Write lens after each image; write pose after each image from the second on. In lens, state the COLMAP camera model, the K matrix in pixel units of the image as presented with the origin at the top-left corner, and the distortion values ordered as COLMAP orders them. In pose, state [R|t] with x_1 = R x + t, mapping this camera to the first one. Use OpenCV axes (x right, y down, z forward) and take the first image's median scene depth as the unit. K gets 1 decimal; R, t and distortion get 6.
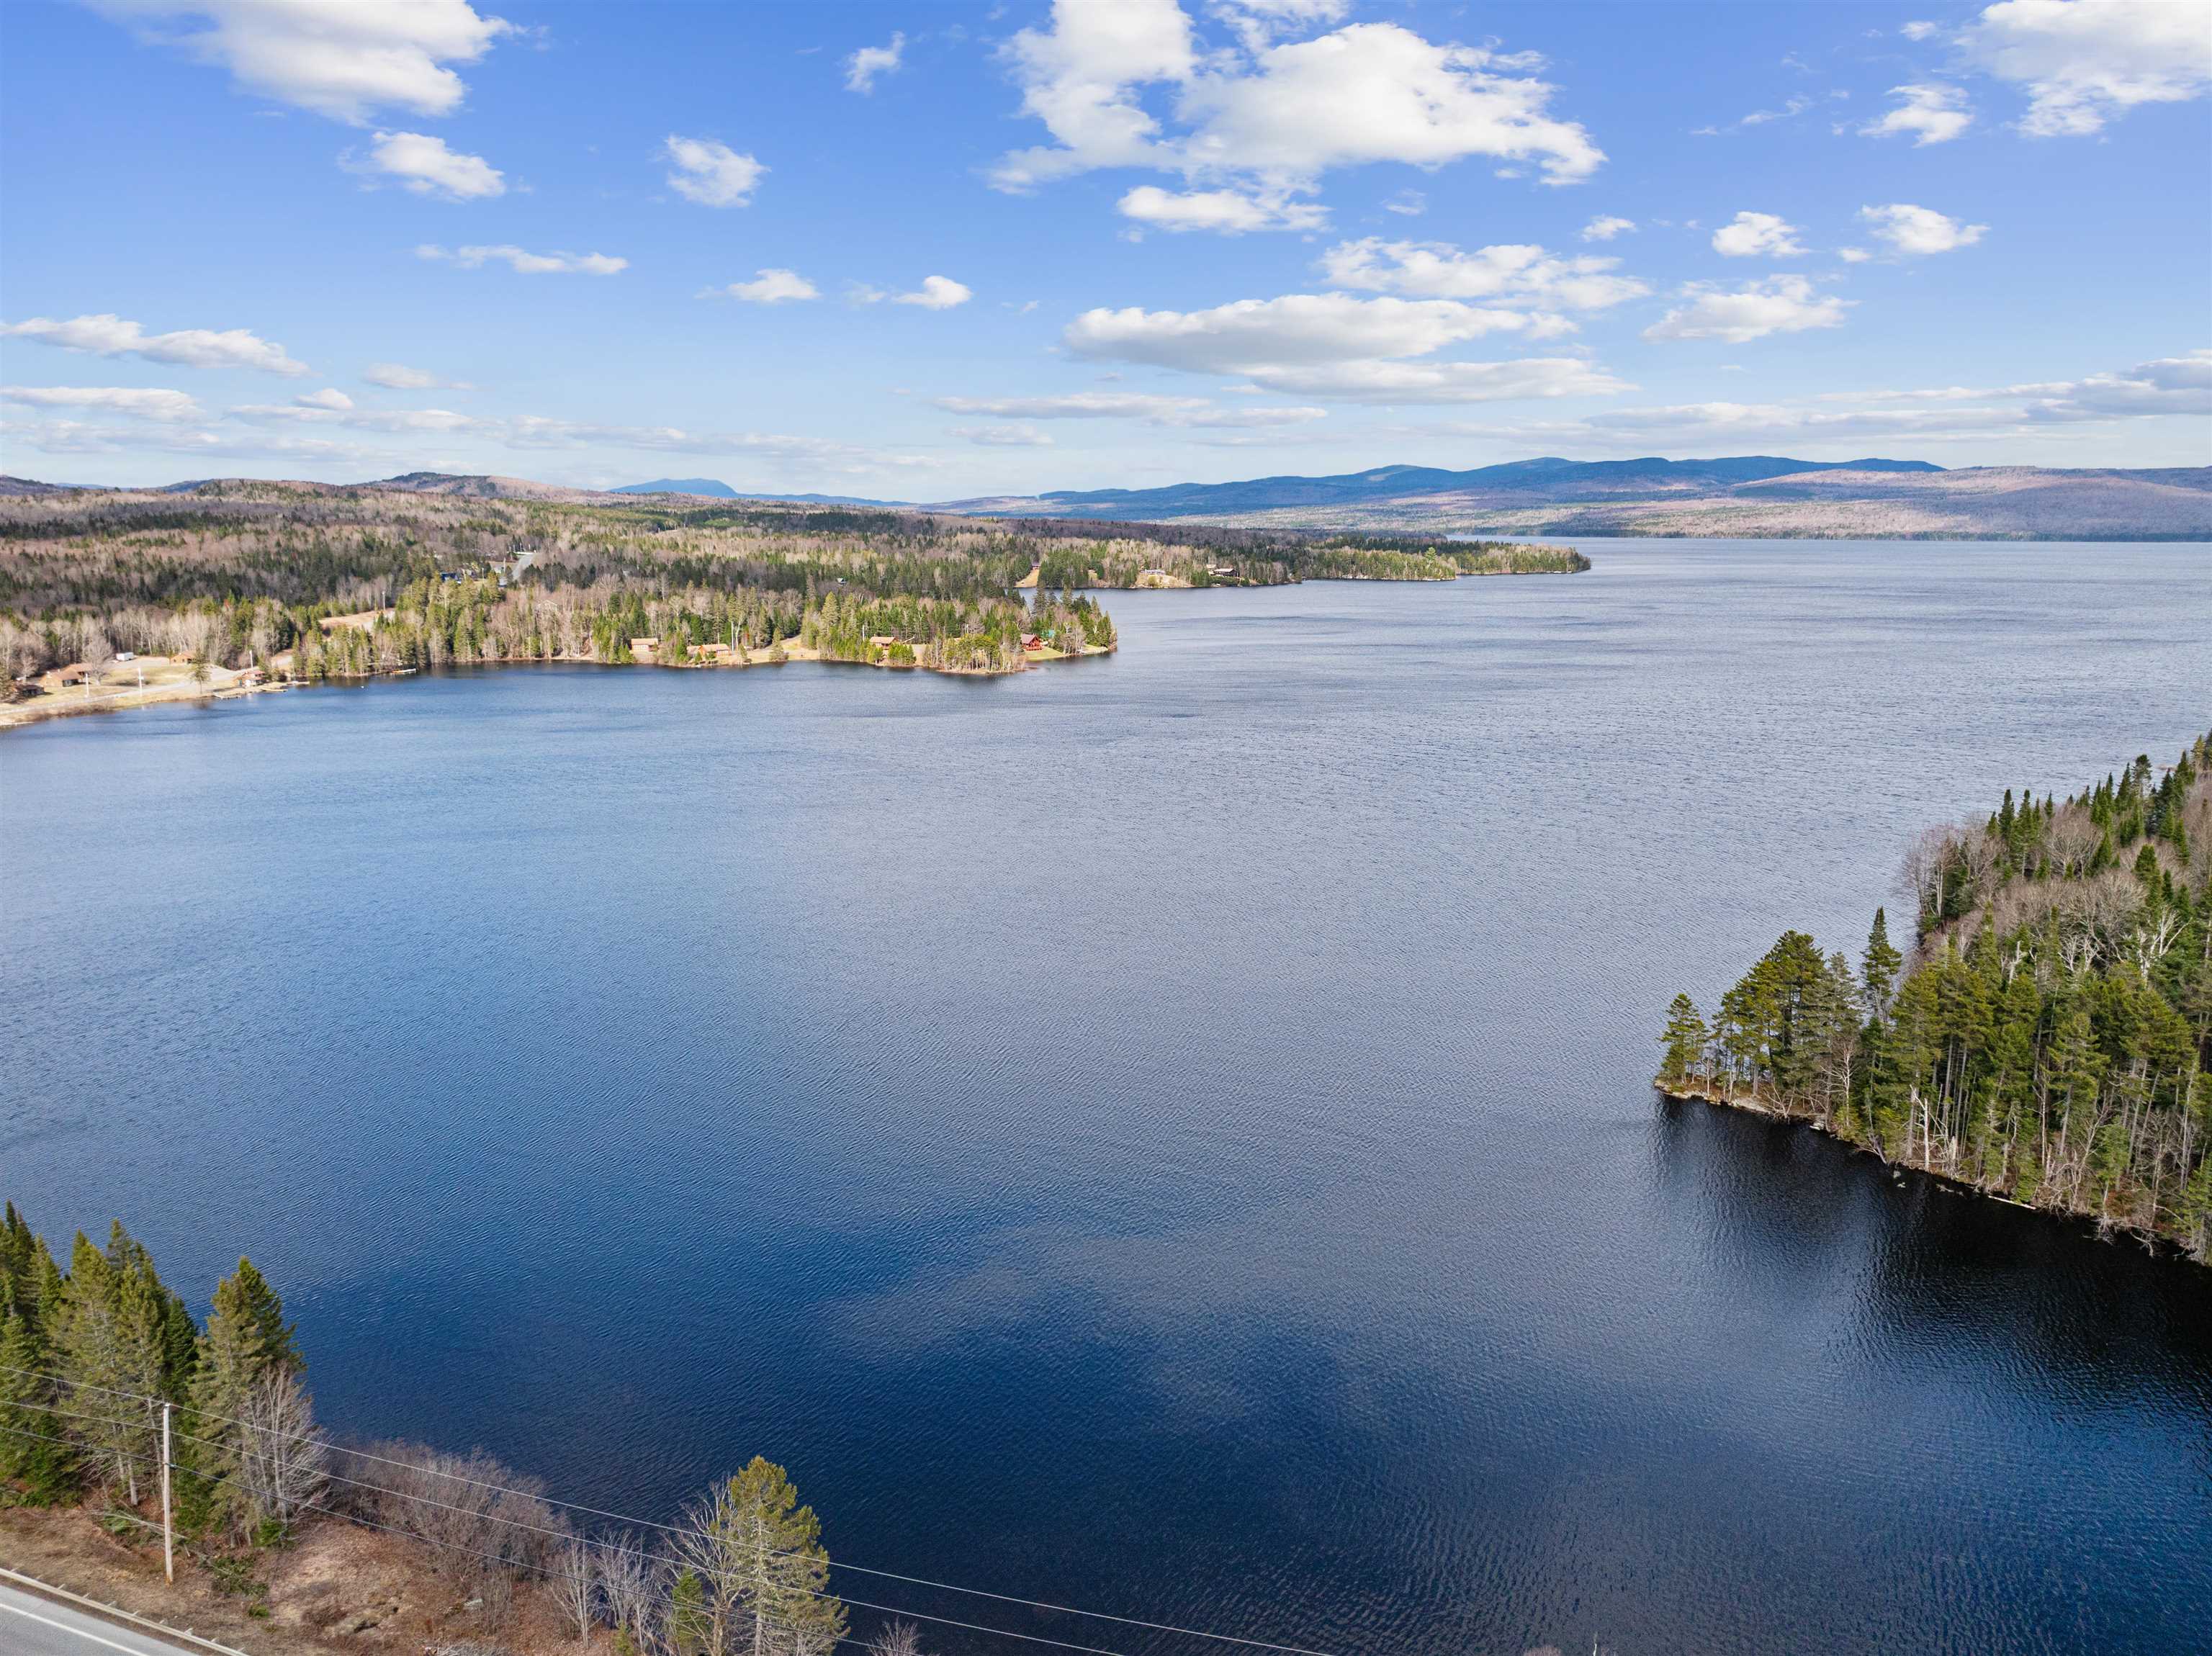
lens RADIAL K [[1554.5, 0, 1110.9], [0, 1554.5, 827.4], [0, 0, 1]] dist [-0.038536, 0.003867]
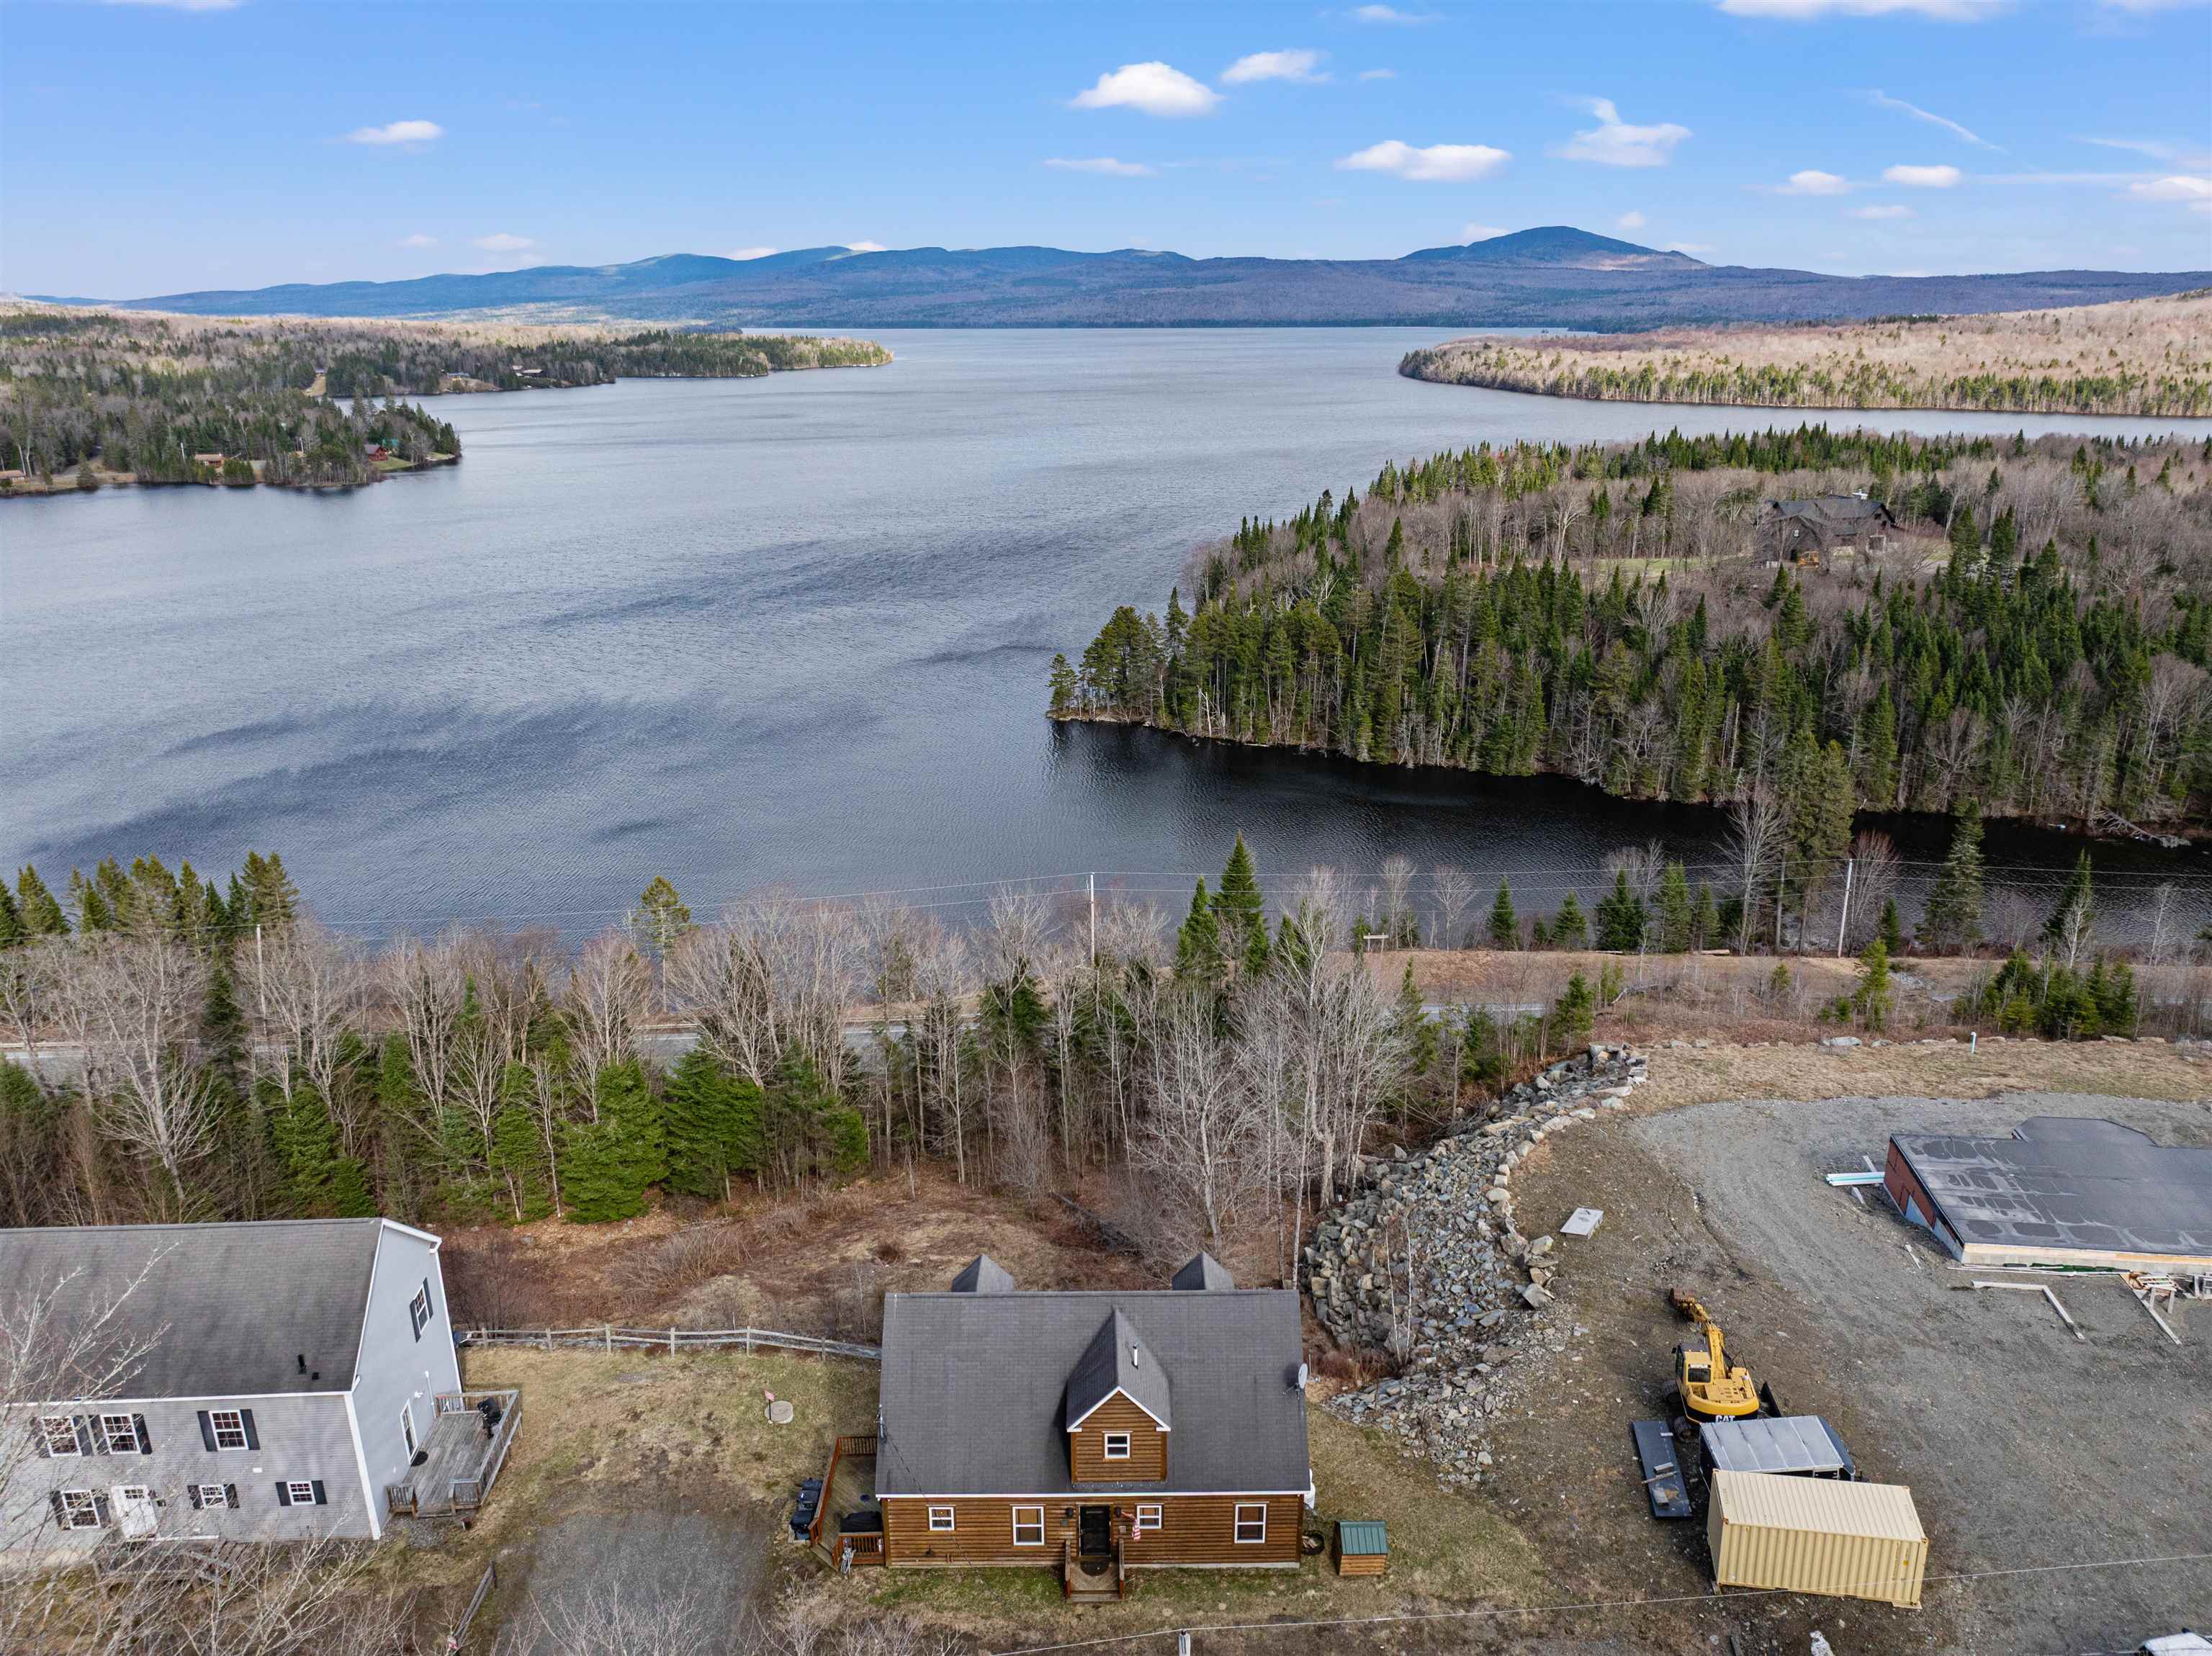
lens RADIAL K [[1537.7, 0, 1110.2], [0, 1537.7, 829.0], [0, 0, 1]] dist [-0.040257, -0.000527]
pose [[0.905941, -0.136334, 0.400853, -0.049796], [0.083031, 0.985564, 0.147548, 0.013537], [-0.415182, -0.100387, 0.904183, -0.094433]]
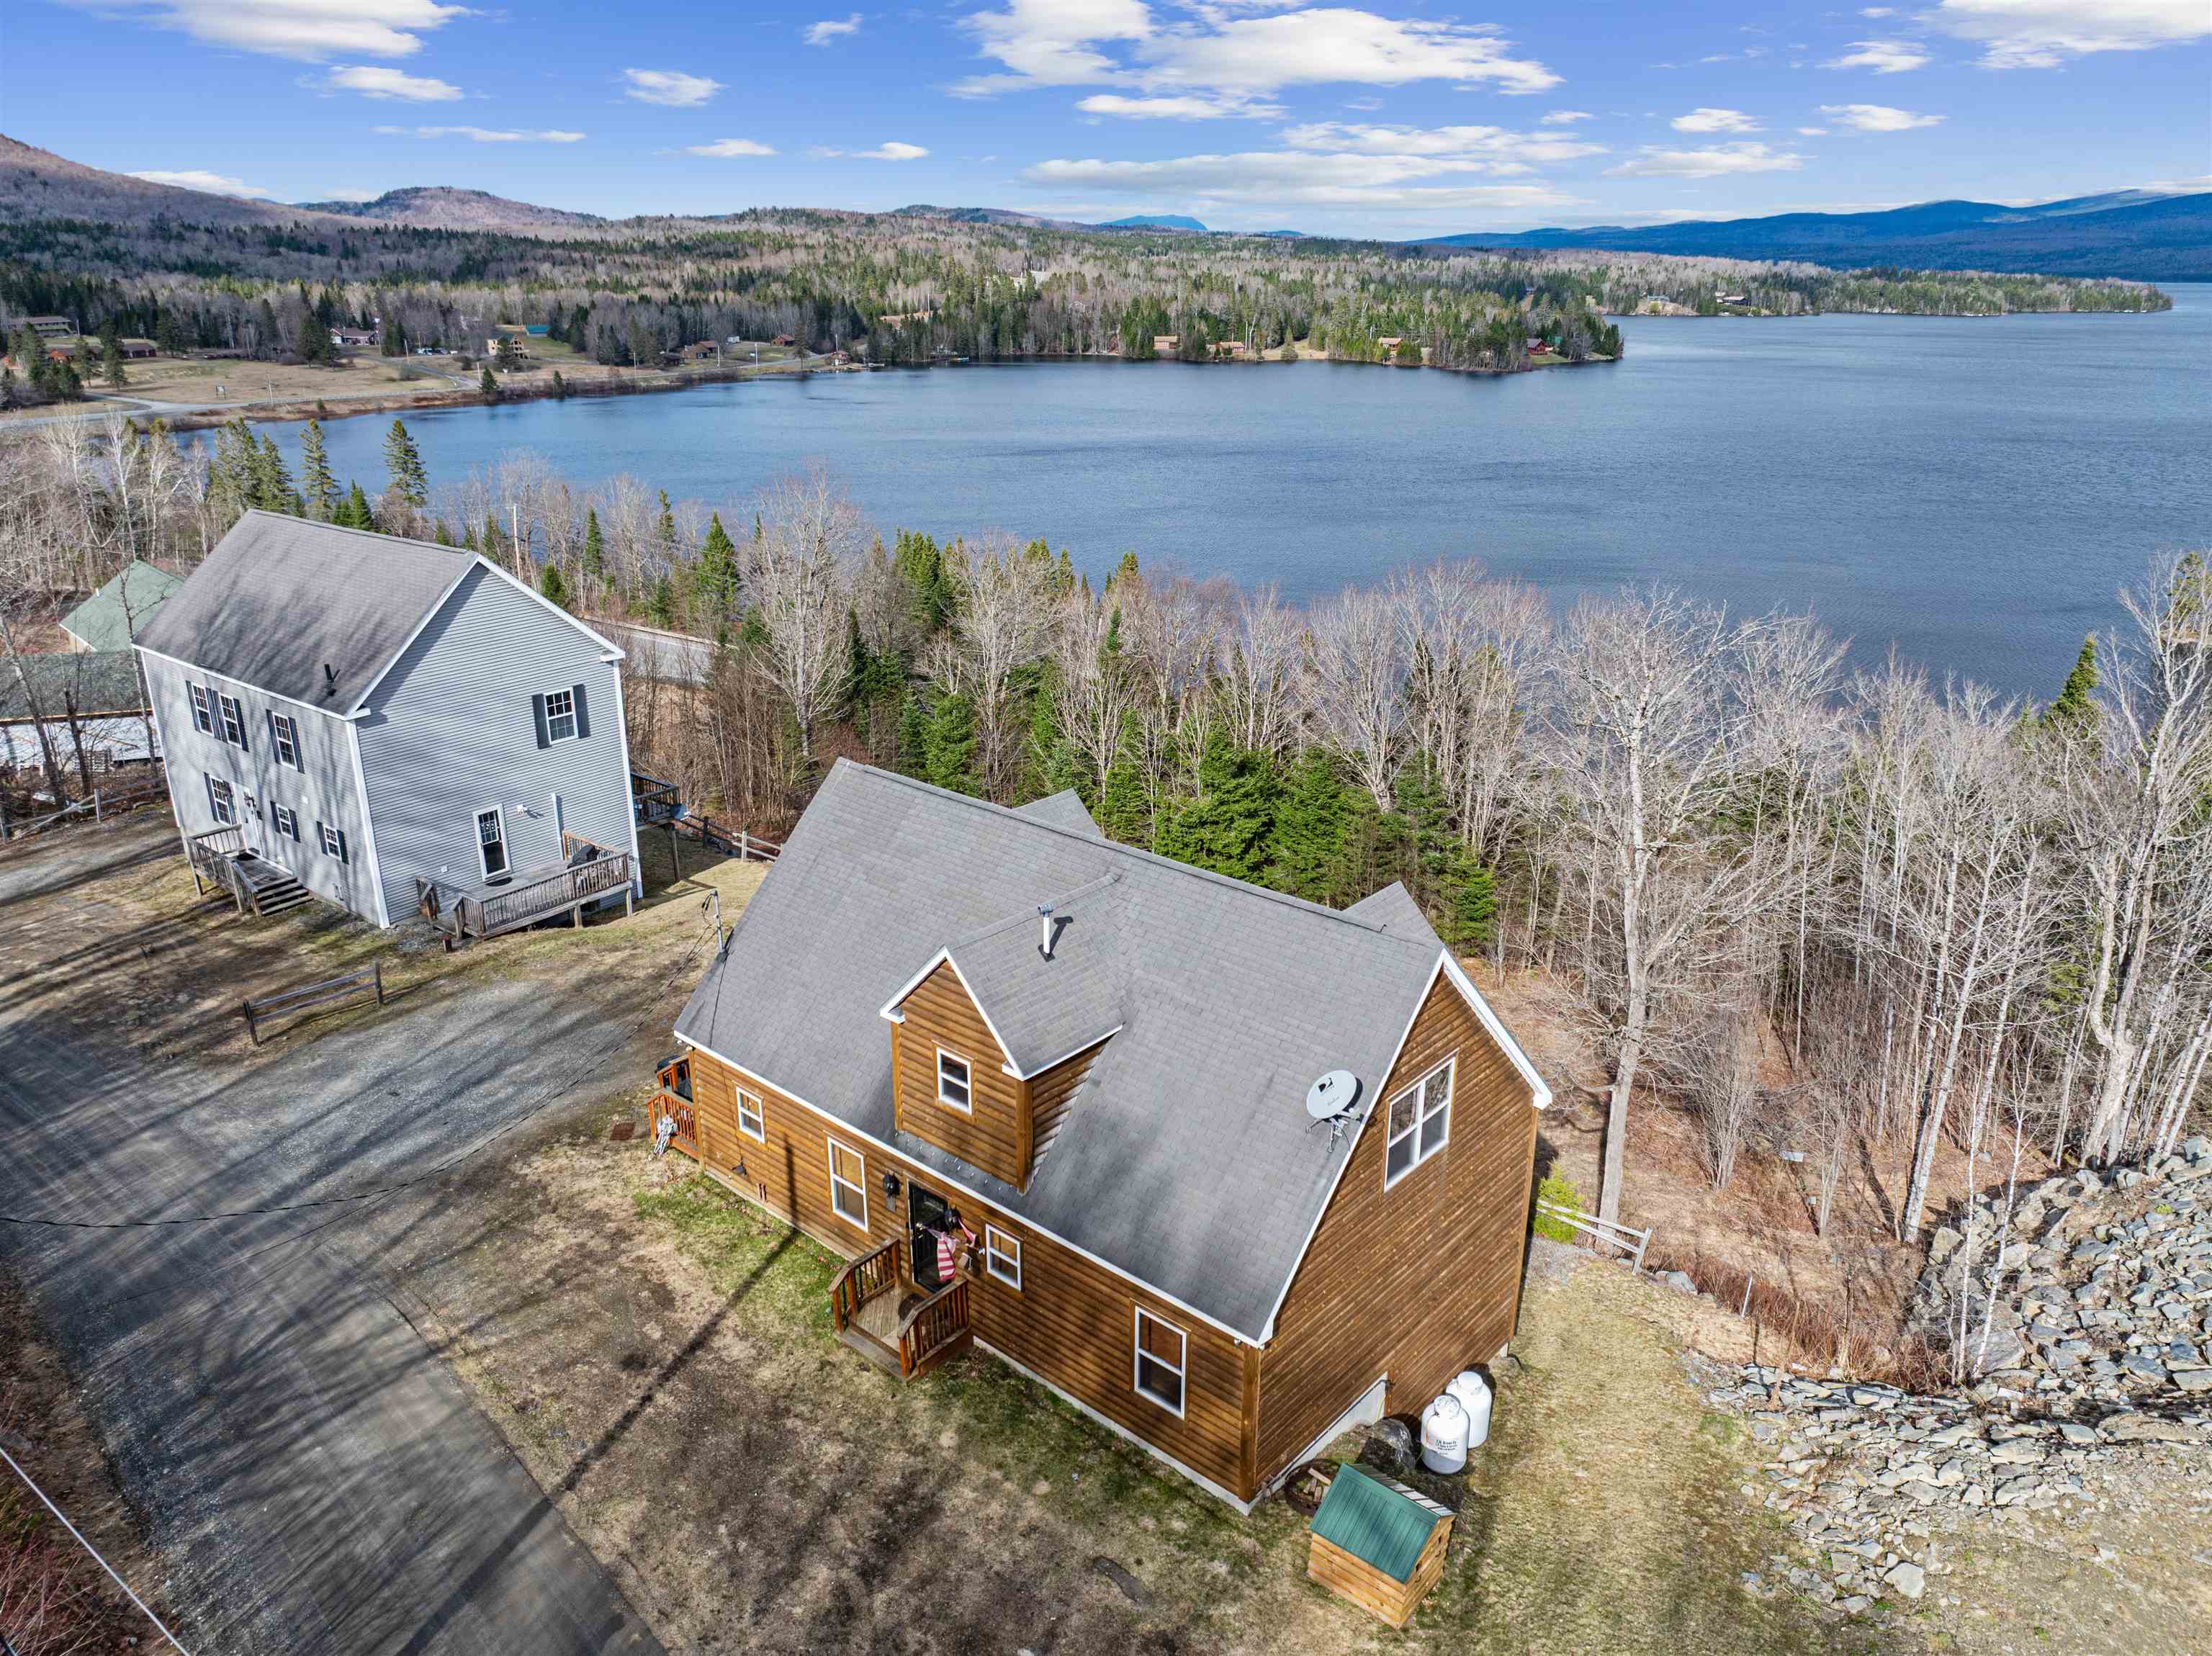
lens RADIAL K [[1539.6, 0, 1123.4], [0, 1539.6, 822.9], [0, 0, 1]] dist [-0.035023, 0.001585]
pose [[0.959335, 0.097653, -0.264839, -0.015817], [-0.054710, 0.984785, 0.164938, 0.037694], [0.276916, -0.143741, 0.950082, -0.068130]]
